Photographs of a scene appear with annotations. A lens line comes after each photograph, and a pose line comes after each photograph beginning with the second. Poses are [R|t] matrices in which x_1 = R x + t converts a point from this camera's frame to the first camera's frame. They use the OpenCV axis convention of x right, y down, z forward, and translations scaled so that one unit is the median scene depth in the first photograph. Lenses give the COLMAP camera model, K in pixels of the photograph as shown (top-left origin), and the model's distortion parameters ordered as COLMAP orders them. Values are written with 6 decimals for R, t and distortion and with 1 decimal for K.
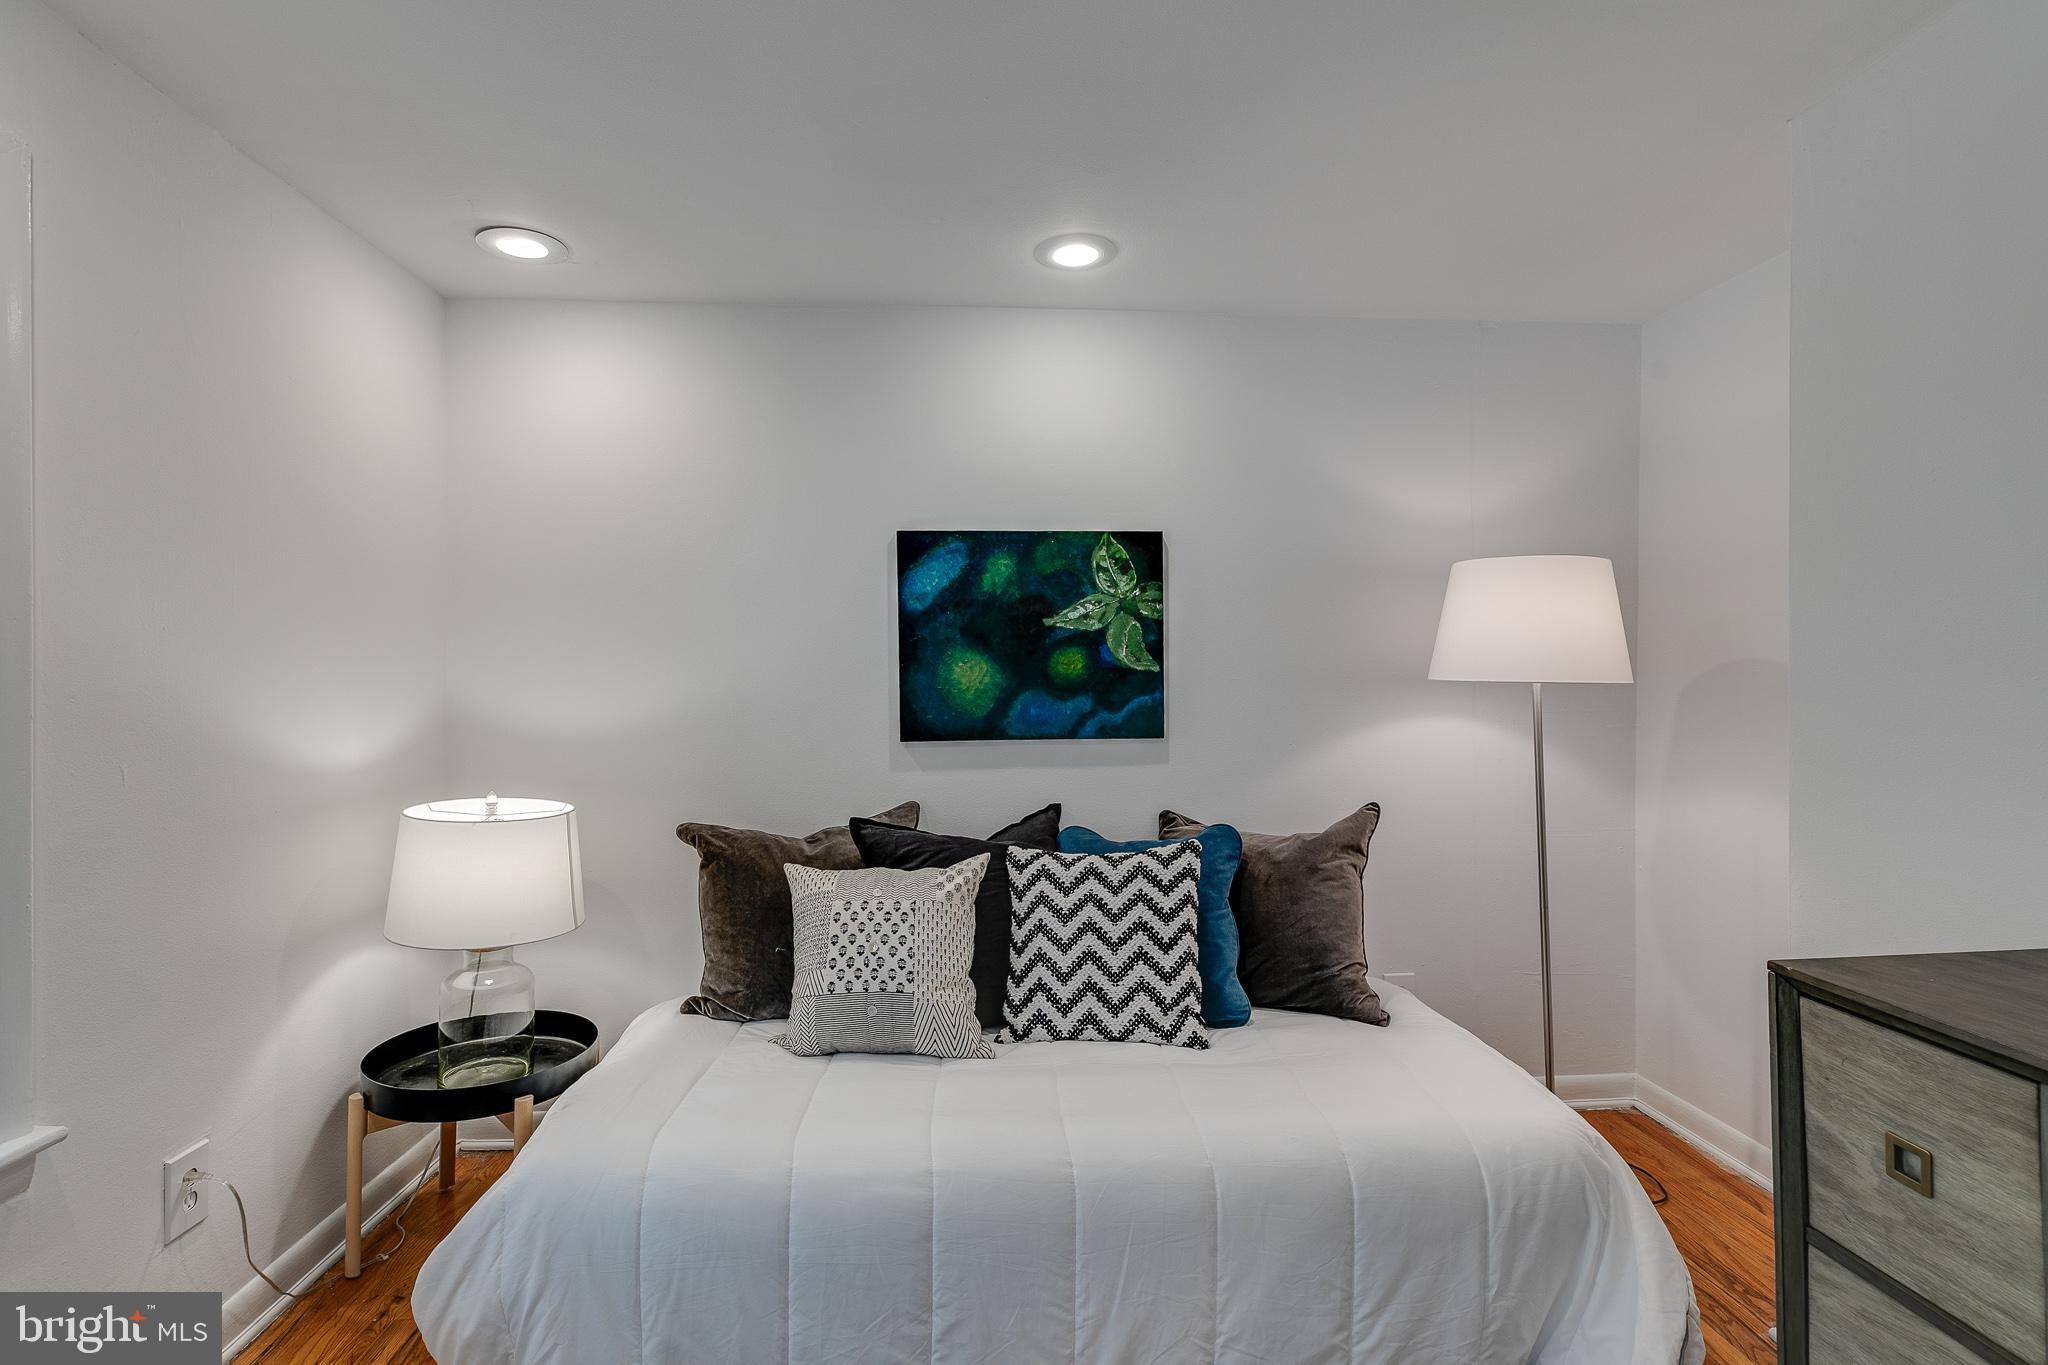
lens RADIAL K [[959.1, 0, 1025.9], [0, 959.1, 688.7], [0, 0, 1]] dist [0.006030, -0.000380]
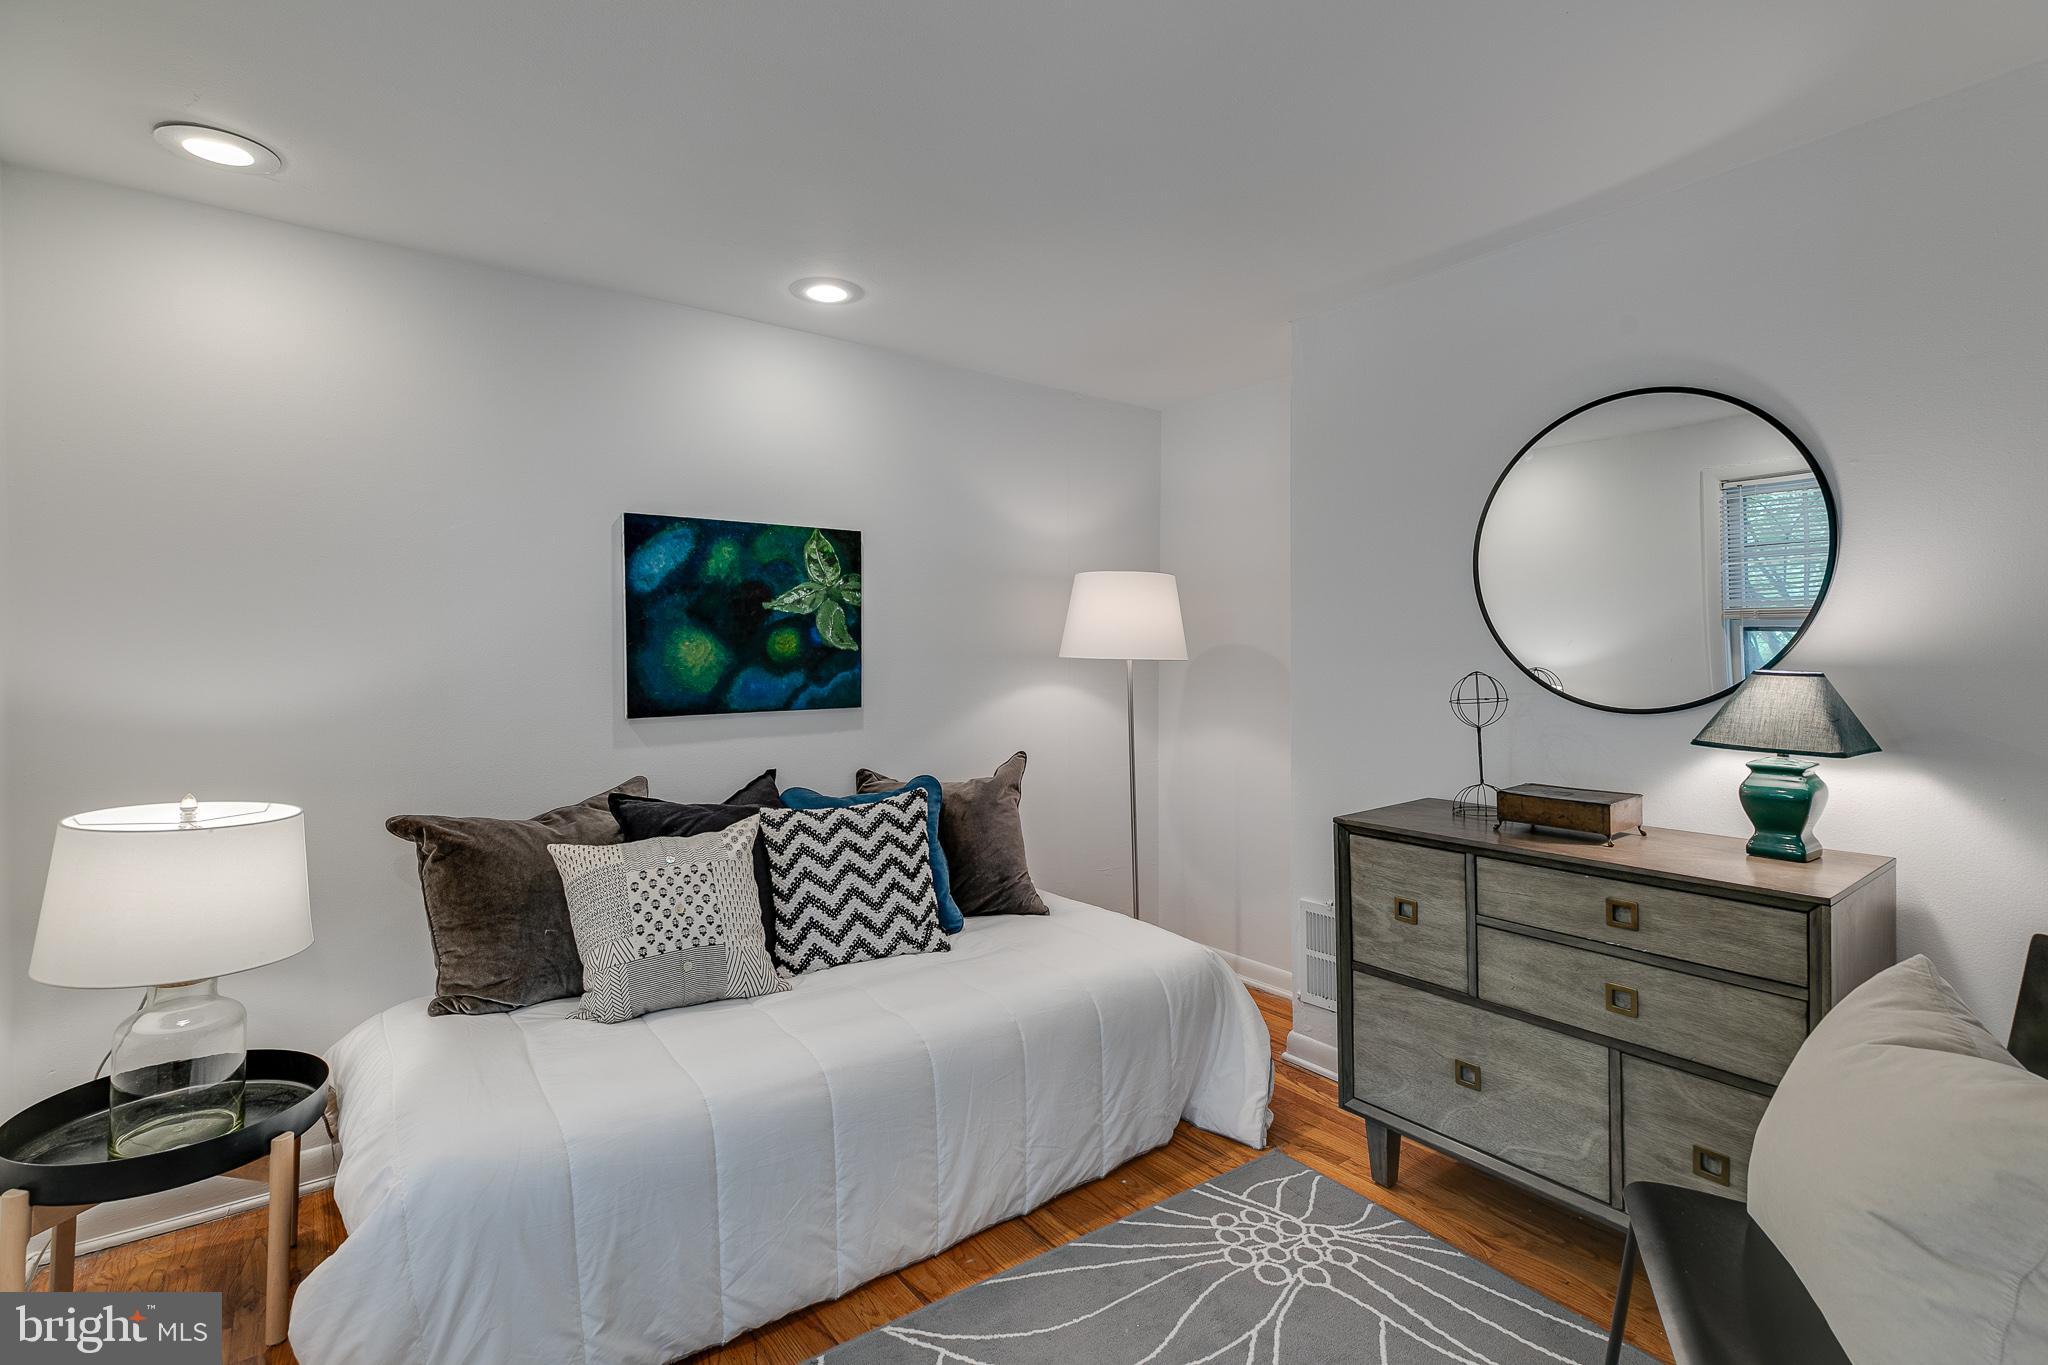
lens RADIAL K [[921.6, 0, 1026.7], [0, 921.6, 666.7], [0, 0, 1]] dist [0.002541, 0.000167]
pose [[0.842304, -0.008566, 0.538935, -0.385996], [0.006614, 0.999963, 0.005555, -0.003993], [-0.538963, -0.001114, 0.842329, -0.075804]]
